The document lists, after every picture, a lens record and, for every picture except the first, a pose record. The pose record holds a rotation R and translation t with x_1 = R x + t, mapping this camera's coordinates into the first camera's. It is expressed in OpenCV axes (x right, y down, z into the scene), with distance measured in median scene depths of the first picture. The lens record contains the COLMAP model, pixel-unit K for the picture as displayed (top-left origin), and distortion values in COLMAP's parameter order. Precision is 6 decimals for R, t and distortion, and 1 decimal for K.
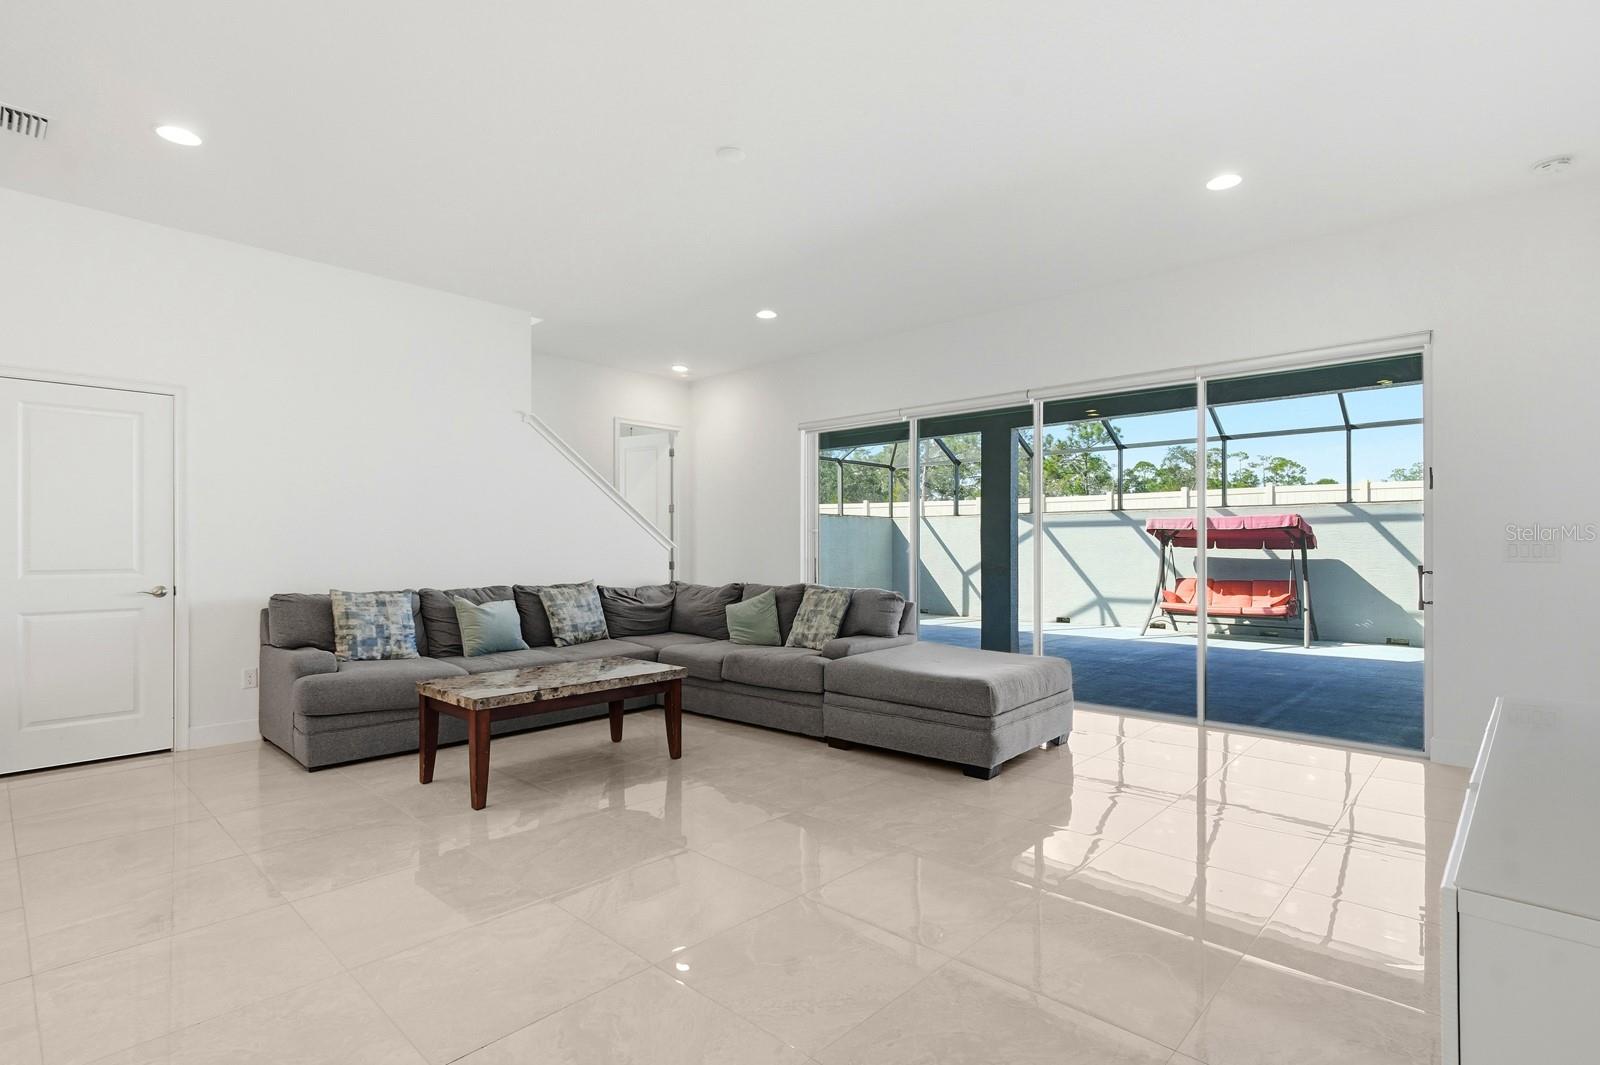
lens RADIAL K [[730.4, 0, 844.4], [0, 730.4, 543.8], [0, 0, 1]] dist [-0.012692, 0.005545]
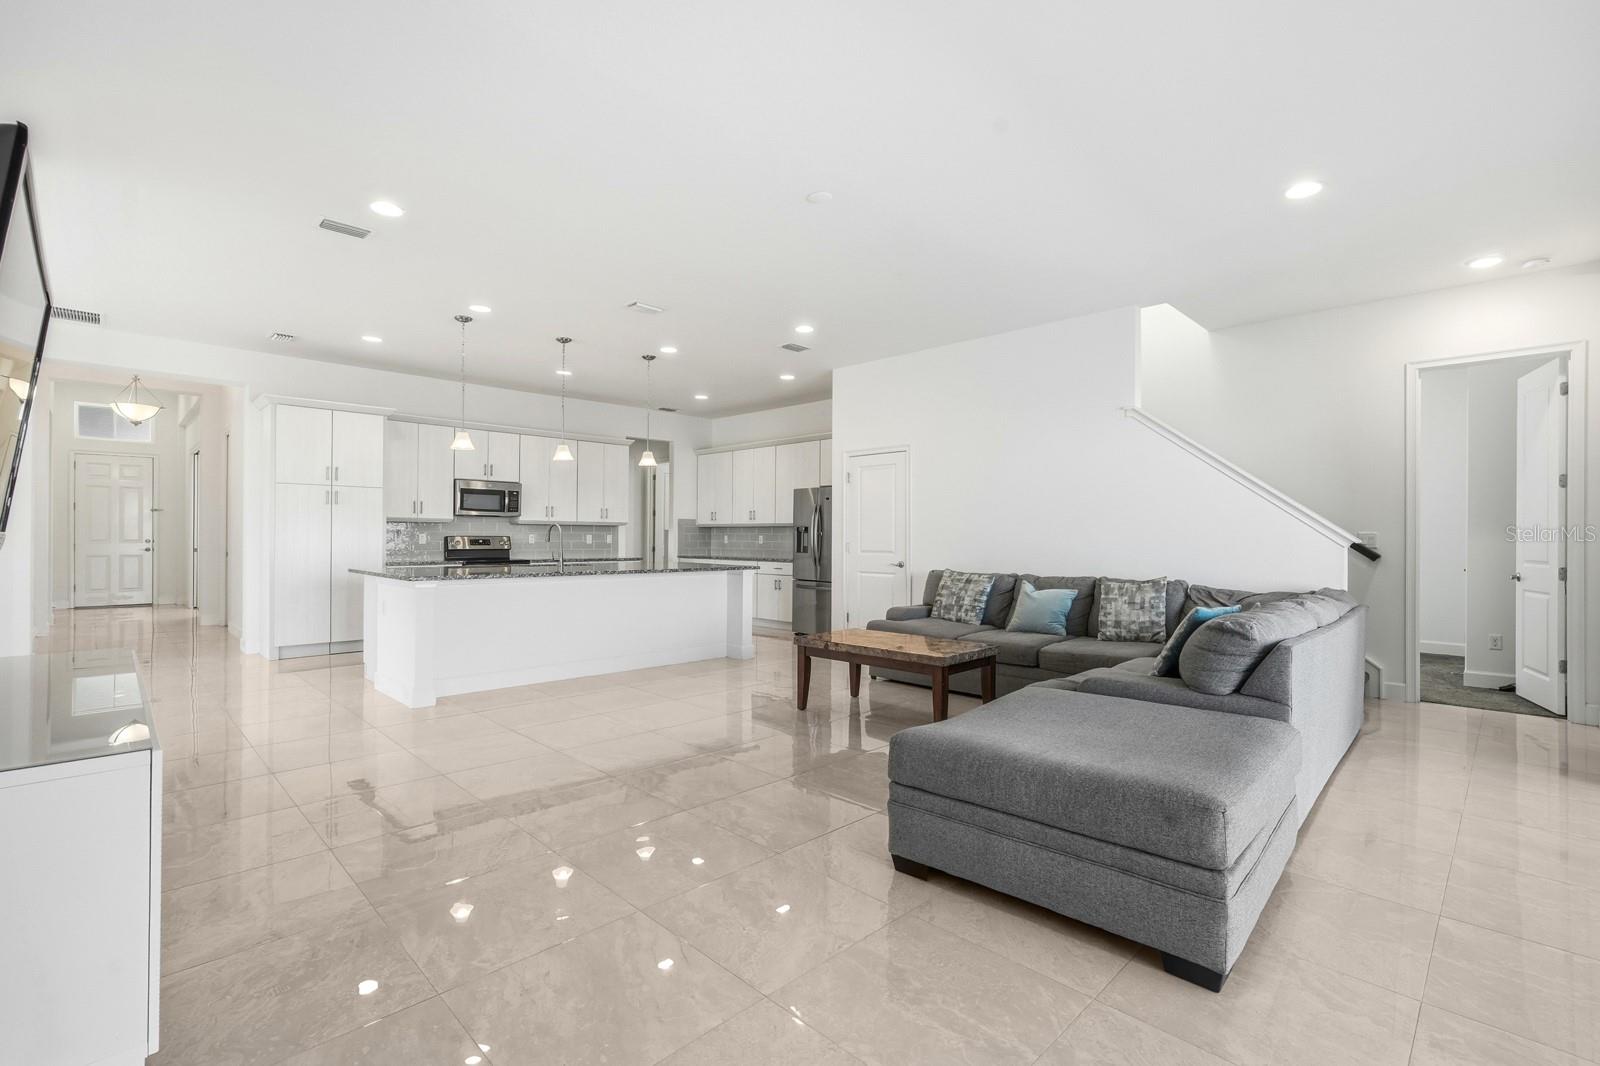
lens RADIAL K [[730.4, 0, 809.2], [0, 730.4, 535.7], [0, 0, 1]] dist [-0.012692, 0.005545]
pose [[-0.030250, -0.001440, -0.999541, 0.762820], [-0.000849, 0.999999, -0.001415, -0.001169], [0.999542, 0.000806, -0.030251, 0.769994]]
